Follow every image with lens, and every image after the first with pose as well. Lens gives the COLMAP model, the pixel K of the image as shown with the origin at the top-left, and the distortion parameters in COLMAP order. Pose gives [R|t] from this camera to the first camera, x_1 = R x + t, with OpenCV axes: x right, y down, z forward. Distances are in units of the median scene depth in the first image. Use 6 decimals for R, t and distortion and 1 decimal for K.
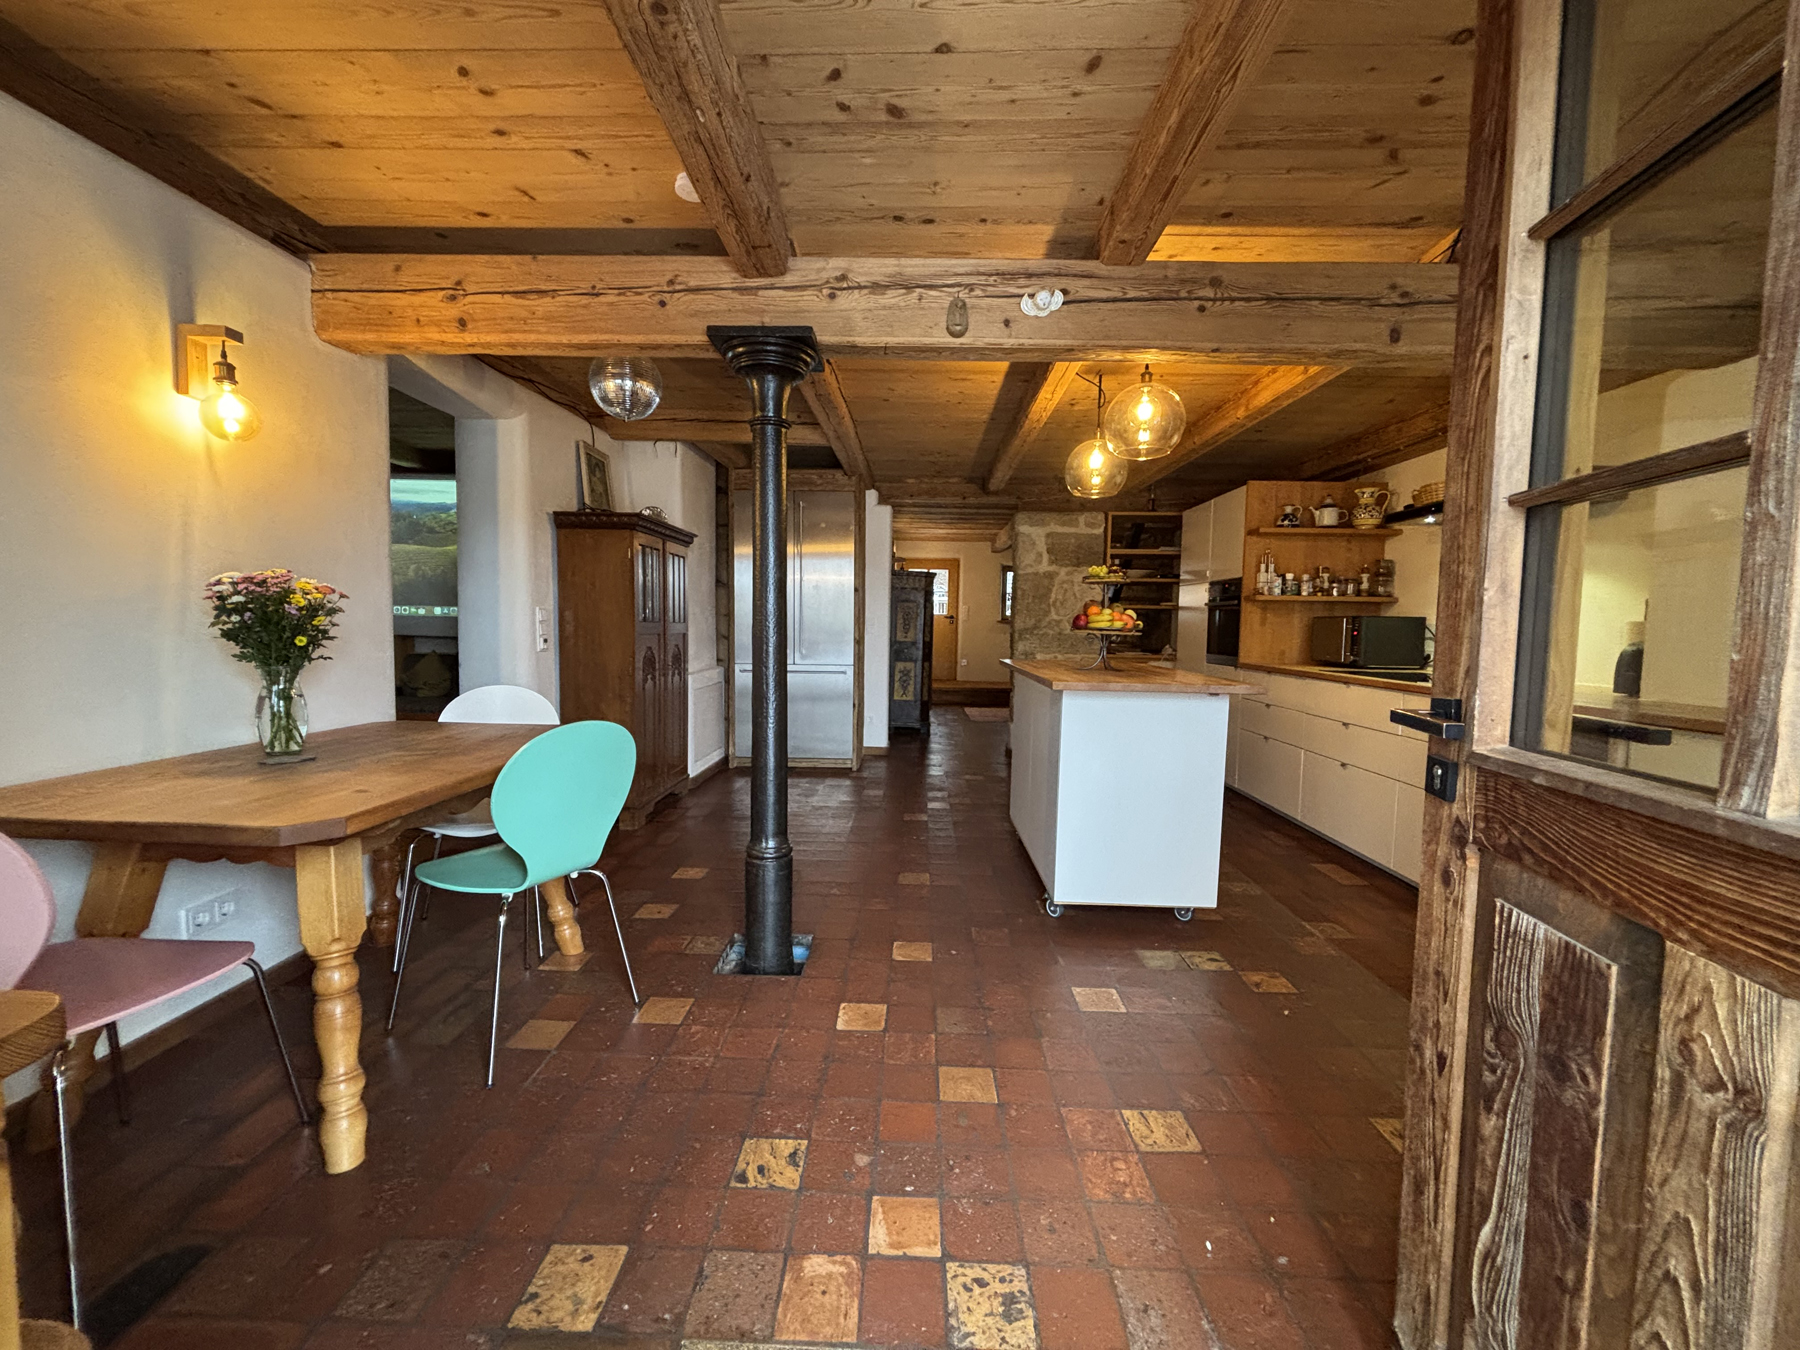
lens RADIAL K [[727.2, 0, 896.4], [0, 727.2, 673.7], [0, 0, 1]] dist [0.000111, 0.000001]
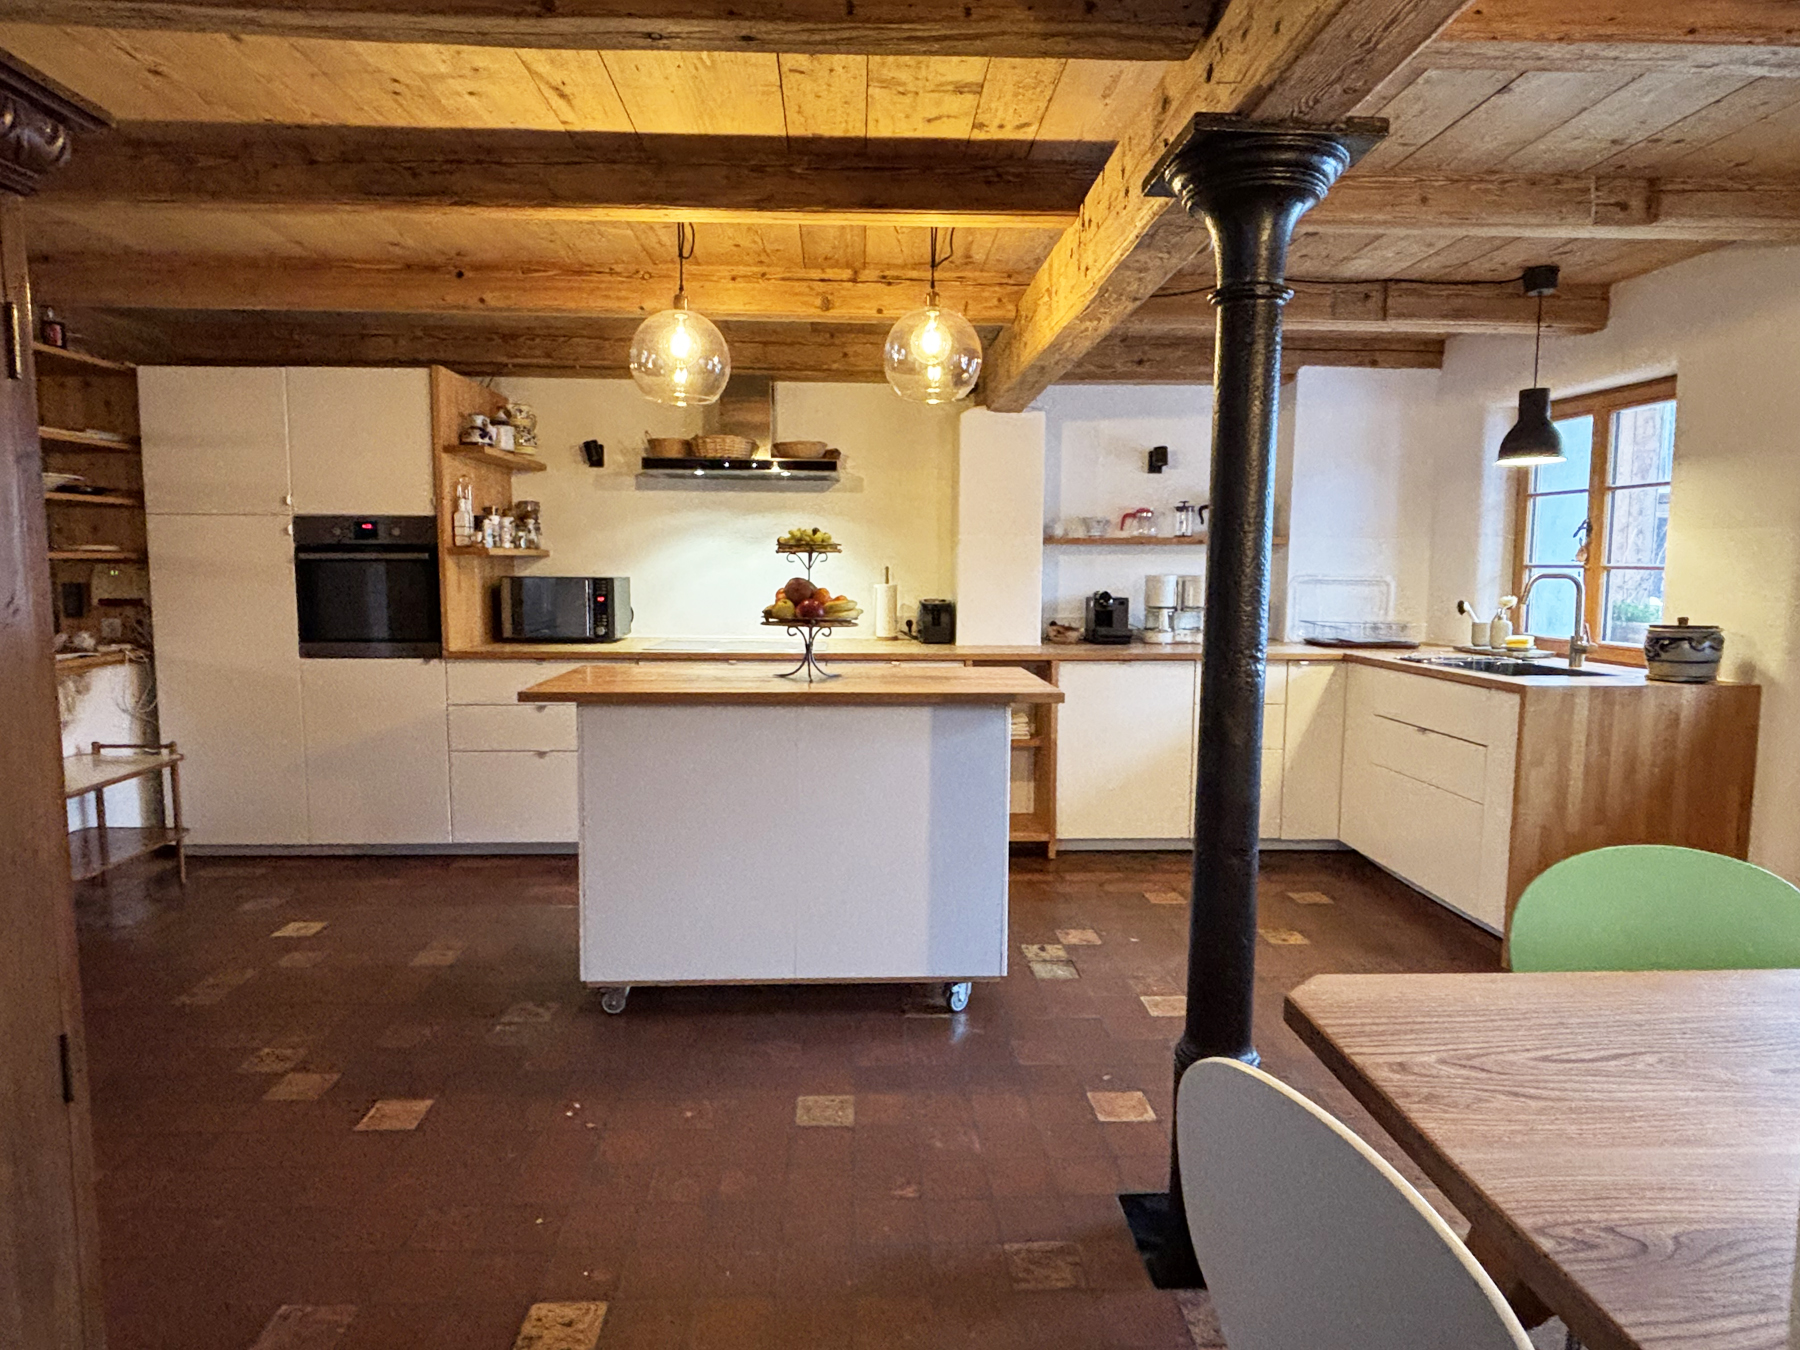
lens RADIAL K [[1044.4, 0, 894.3], [0, 1044.4, 667.8], [0, 0, 1]] dist [-0.000263, 0.000000]
pose [[-0.063395, -0.120778, 0.990653, -0.499462], [0.062089, 0.990250, 0.124702, -0.095658], [-0.996055, 0.069415, -0.055278, 0.687286]]
